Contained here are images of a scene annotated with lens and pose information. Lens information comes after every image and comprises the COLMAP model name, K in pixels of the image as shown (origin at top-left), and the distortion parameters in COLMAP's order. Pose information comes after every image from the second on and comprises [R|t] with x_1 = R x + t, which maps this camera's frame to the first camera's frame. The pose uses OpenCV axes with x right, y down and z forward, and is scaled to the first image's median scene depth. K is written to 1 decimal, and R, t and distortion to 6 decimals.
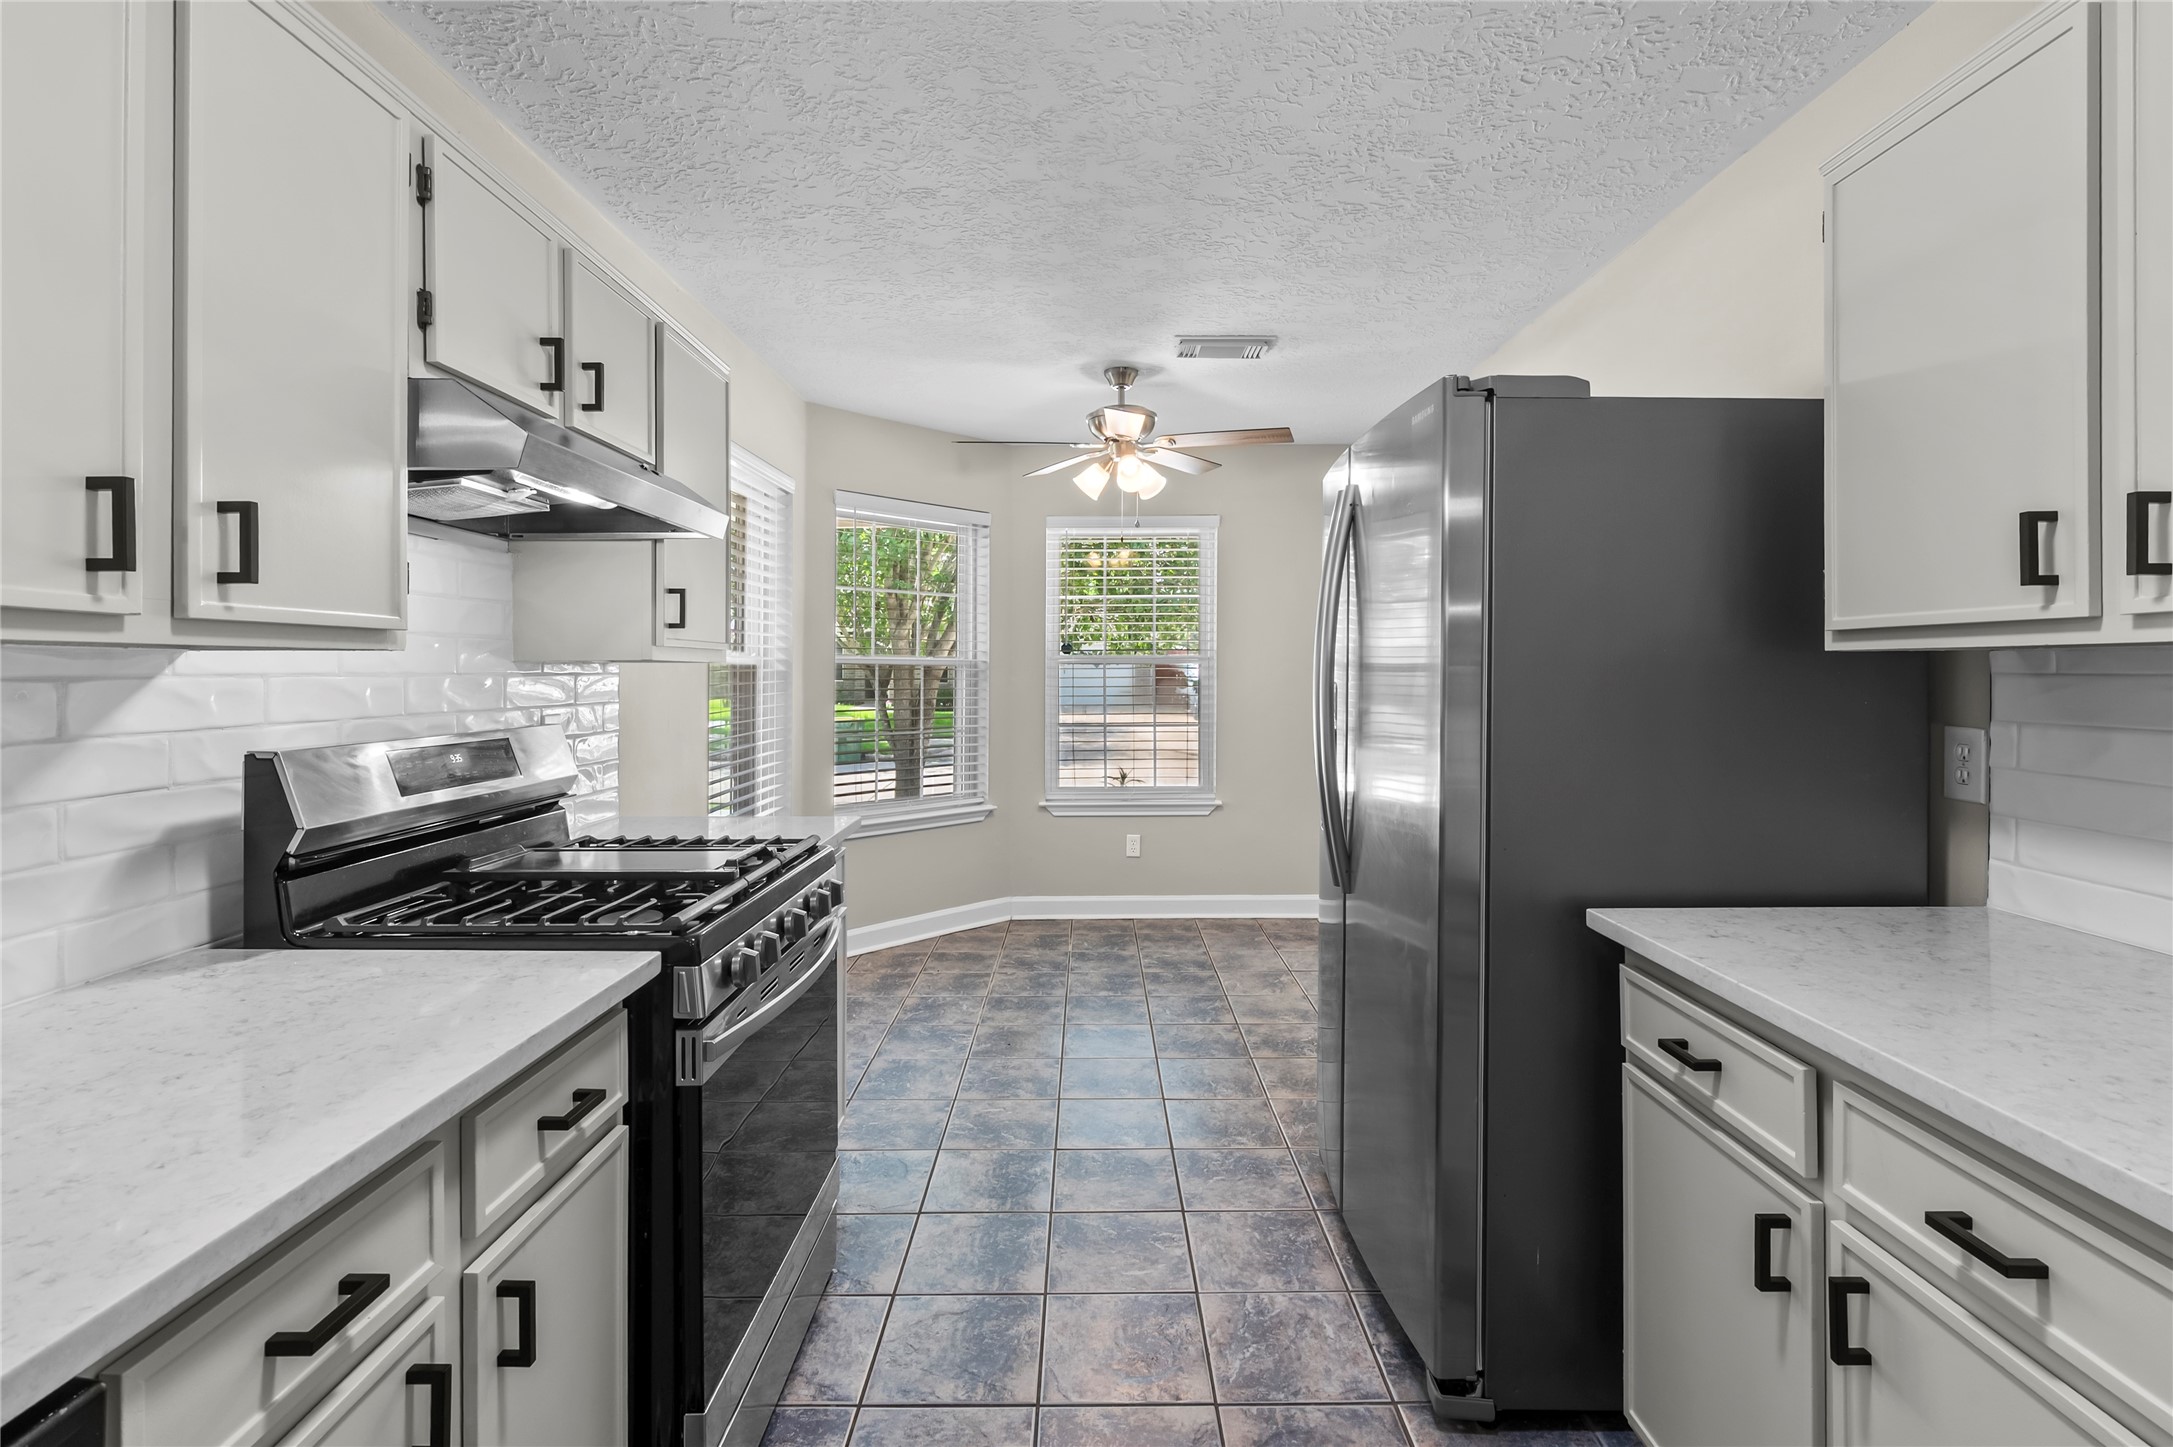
lens RADIAL K [[1001.9, 0, 1094.3], [0, 1001.9, 690.1], [0, 0, 1]] dist [0.001669, 0.000034]
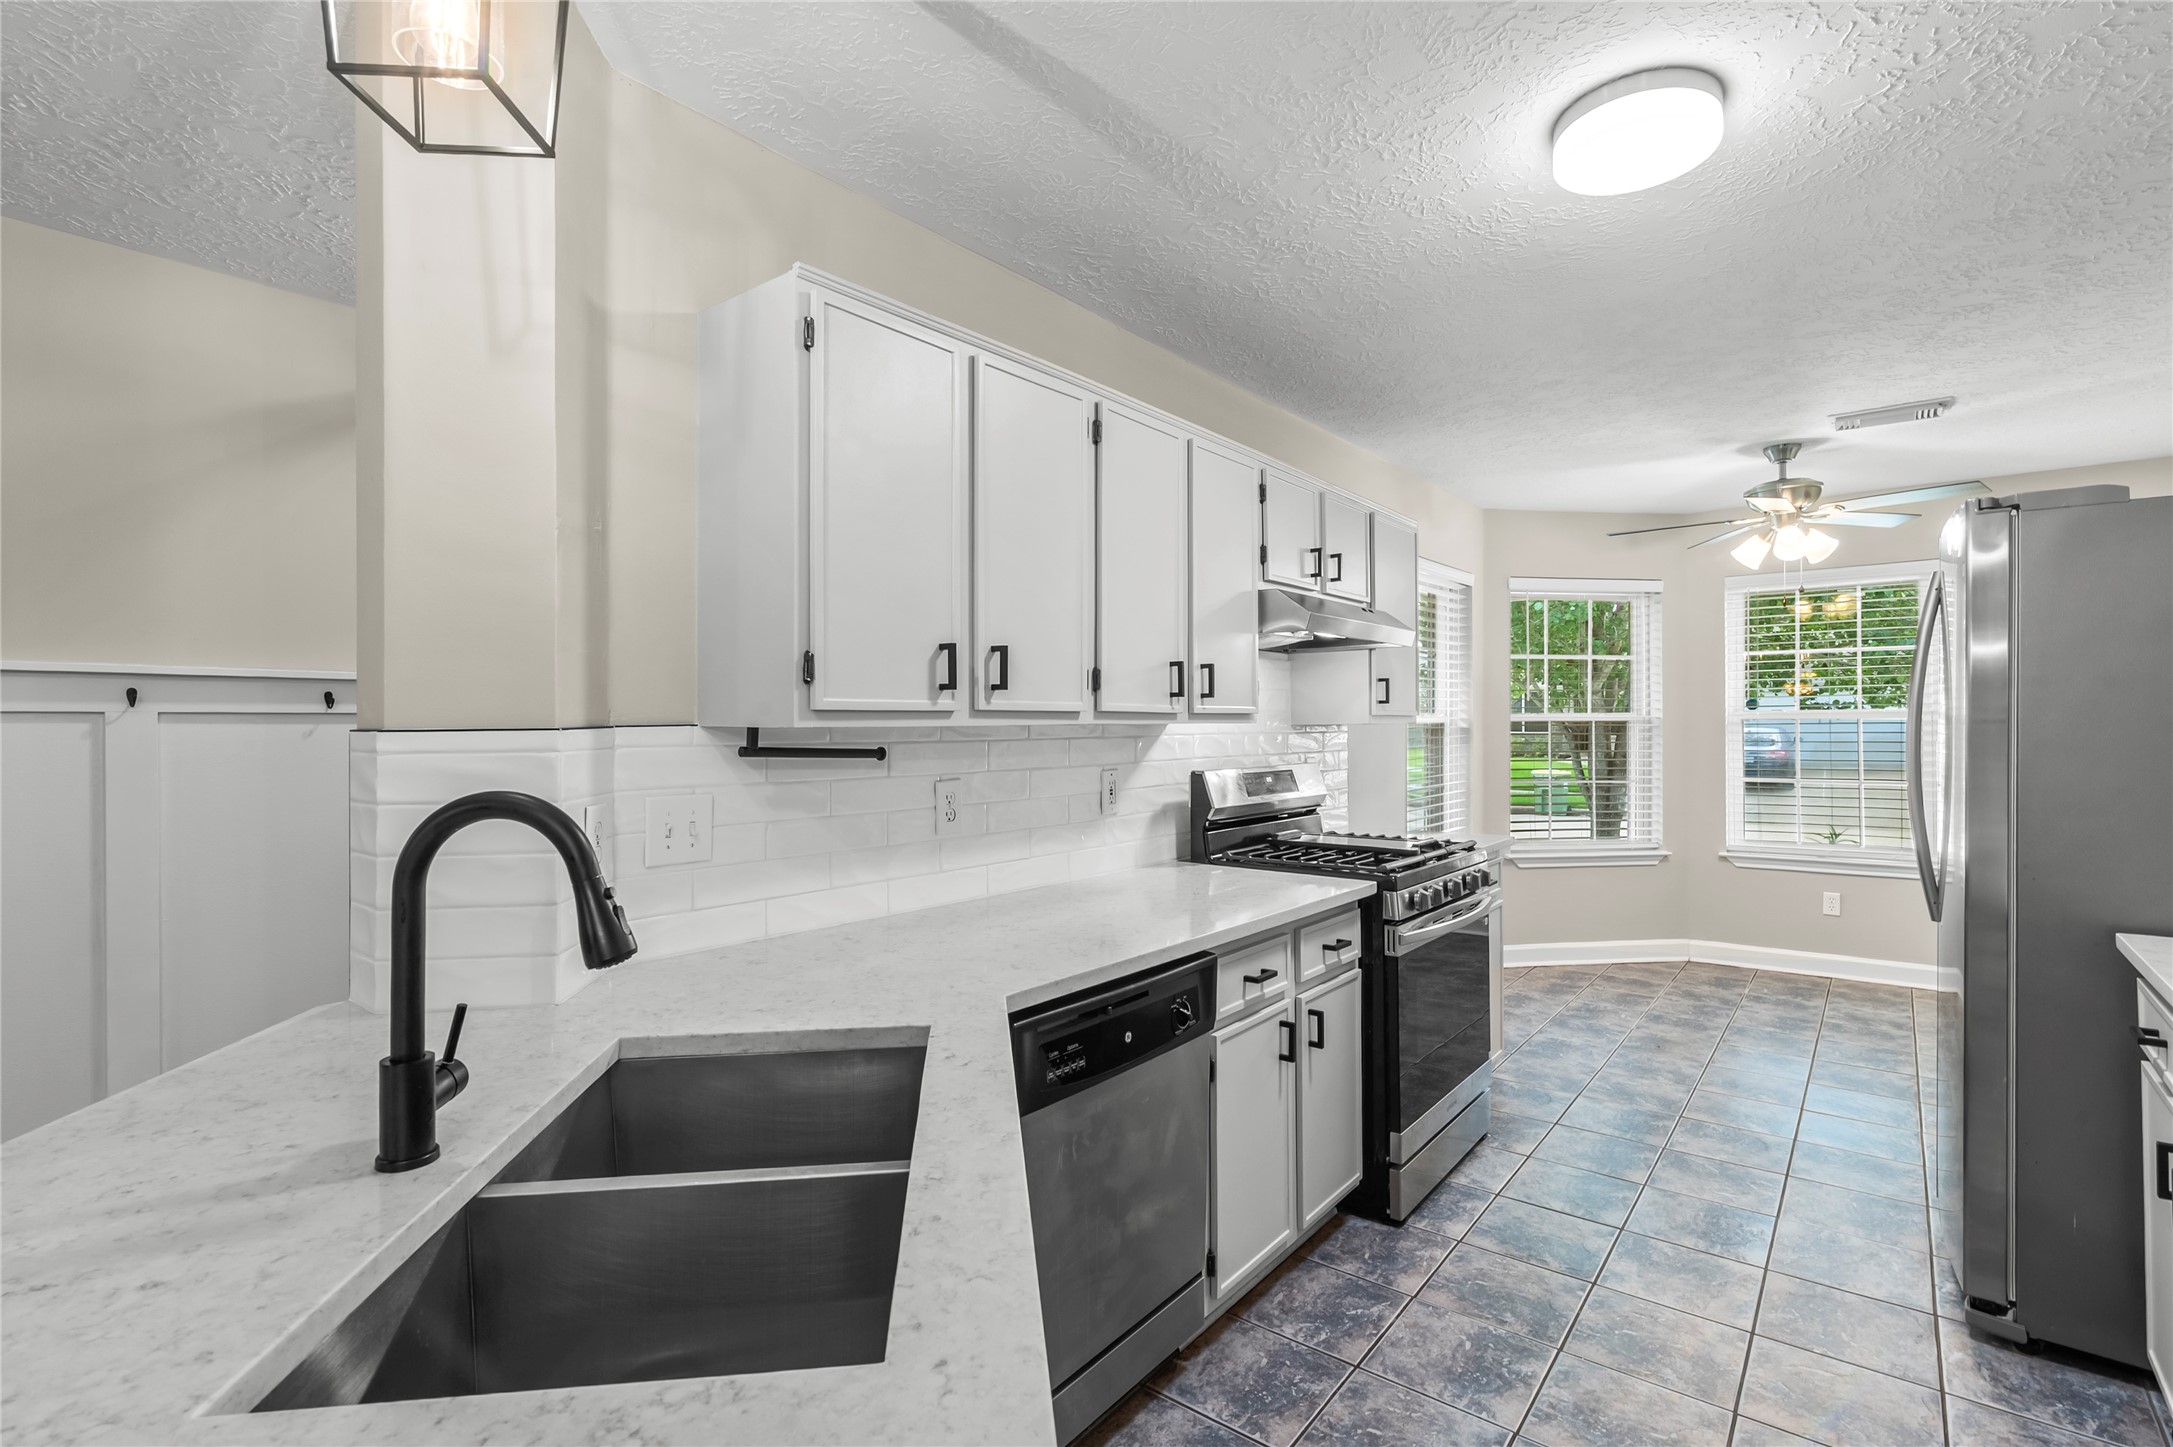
lens RADIAL K [[1001.9, 0, 1094.3], [0, 1001.9, 690.1], [0, 0, 1]] dist [0.001669, 0.000034]
pose [[0.779070, -0.025059, -0.626436, 0.237292], [-0.007115, 0.998783, -0.048803, -0.003057], [0.626897, 0.042478, 0.777944, -0.562221]]
